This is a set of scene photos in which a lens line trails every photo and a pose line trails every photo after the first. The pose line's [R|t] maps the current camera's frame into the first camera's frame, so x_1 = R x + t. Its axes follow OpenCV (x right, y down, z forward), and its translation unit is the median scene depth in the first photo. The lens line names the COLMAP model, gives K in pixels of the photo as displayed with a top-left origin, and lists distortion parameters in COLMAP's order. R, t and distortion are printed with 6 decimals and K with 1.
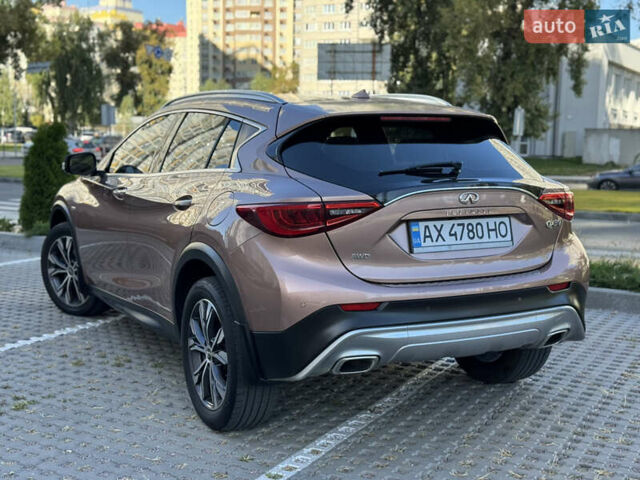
lens RADIAL K [[894.7, 0, 317.3], [0, 894.7, 243.9], [0, 0, 1]] dist [0.170318, -0.317854]
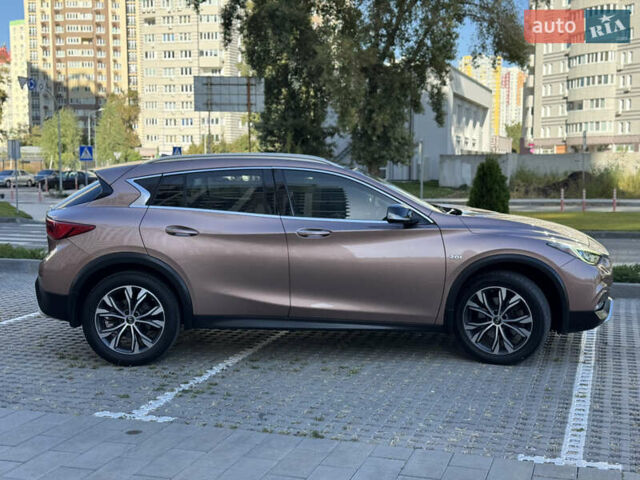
lens RADIAL K [[895.0, 0, 311.3], [0, 895.0, 243.9], [0, 0, 1]] dist [0.171083, -0.350165]
pose [[0.983134, -0.033772, 0.179742, -0.064867], [0.038779, 0.998949, -0.024419, 0.000658], [-0.178728, 0.030977, 0.983411, -0.041228]]
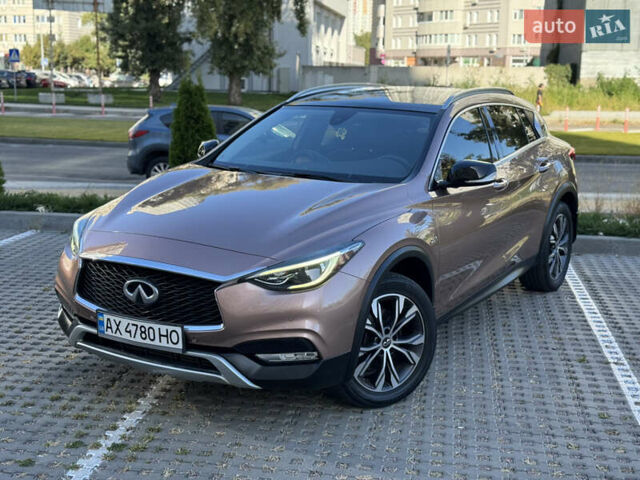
lens RADIAL K [[894.1, 0, 322.2], [0, 894.1, 238.5], [0, 0, 1]] dist [0.204551, -0.465037]
pose [[0.934814, -0.064663, 0.349200, -0.071328], [0.039725, 0.996152, 0.078118, -0.008991], [-0.352908, -0.059153, 0.933786, 0.001653]]
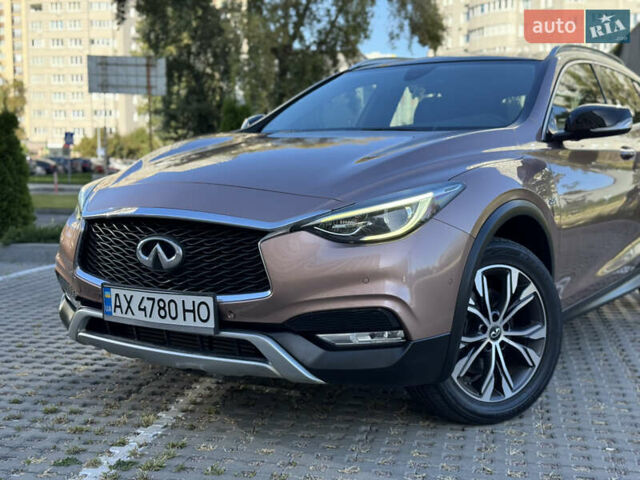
lens RADIAL K [[895.0, 0, 311.3], [0, 895.0, 243.9], [0, 0, 1]] dist [0.171083, -0.350165]
pose [[0.955838, -0.043359, 0.290677, -0.065303], [0.050460, 0.998582, -0.016976, 0.004346], [-0.289529, 0.030894, 0.956671, 0.026997]]
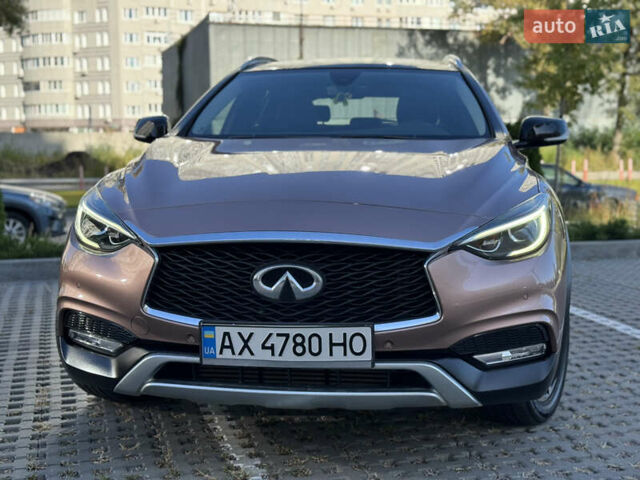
lens RADIAL K [[893.6, 0, 316.7], [0, 893.6, 238.7], [0, 0, 1]] dist [0.190914, -0.404042]
pose [[0.704481, -0.087930, 0.704255, -0.097842], [0.097129, 0.994904, 0.027059, -0.001159], [-0.703045, 0.049341, 0.709432, 0.052013]]
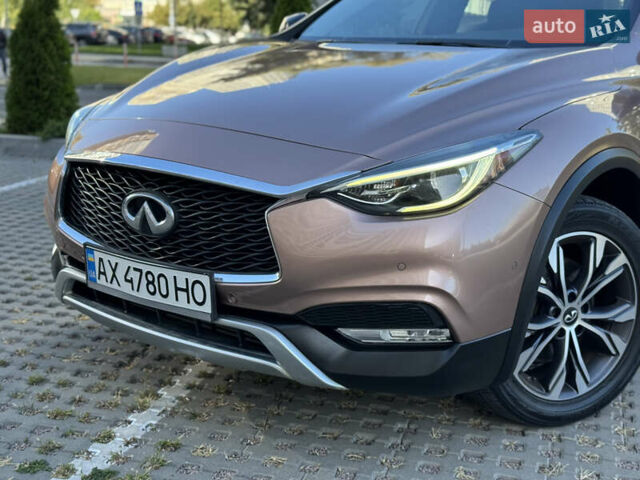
lens RADIAL K [[895.0, 0, 311.3], [0, 895.0, 243.9], [0, 0, 1]] dist [0.171083, -0.350165]
pose [[0.977059, -0.055775, 0.205536, -0.058010], [0.031451, 0.992304, 0.119767, -0.001215], [-0.210634, -0.110555, 0.971293, 0.040484]]
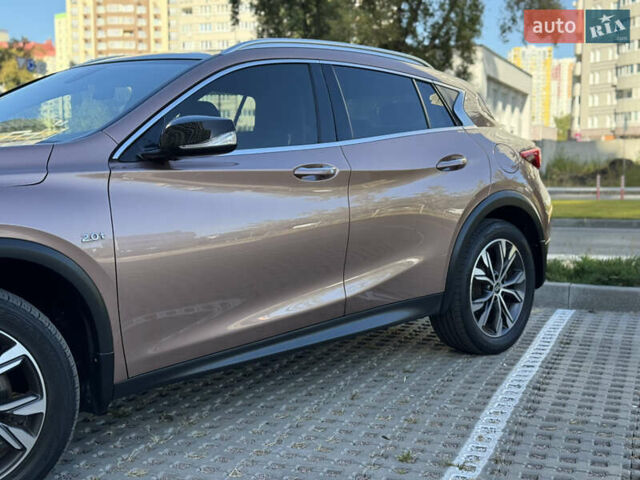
lens RADIAL K [[891.6, 0, 318.2], [0, 891.6, 241.3], [0, 0, 1]] dist [0.191532, -0.419981]
pose [[0.990547, -0.029490, 0.133969, -0.013420], [0.032799, 0.999207, -0.022559, 0.002507], [-0.133198, 0.026740, 0.990729, 0.032418]]
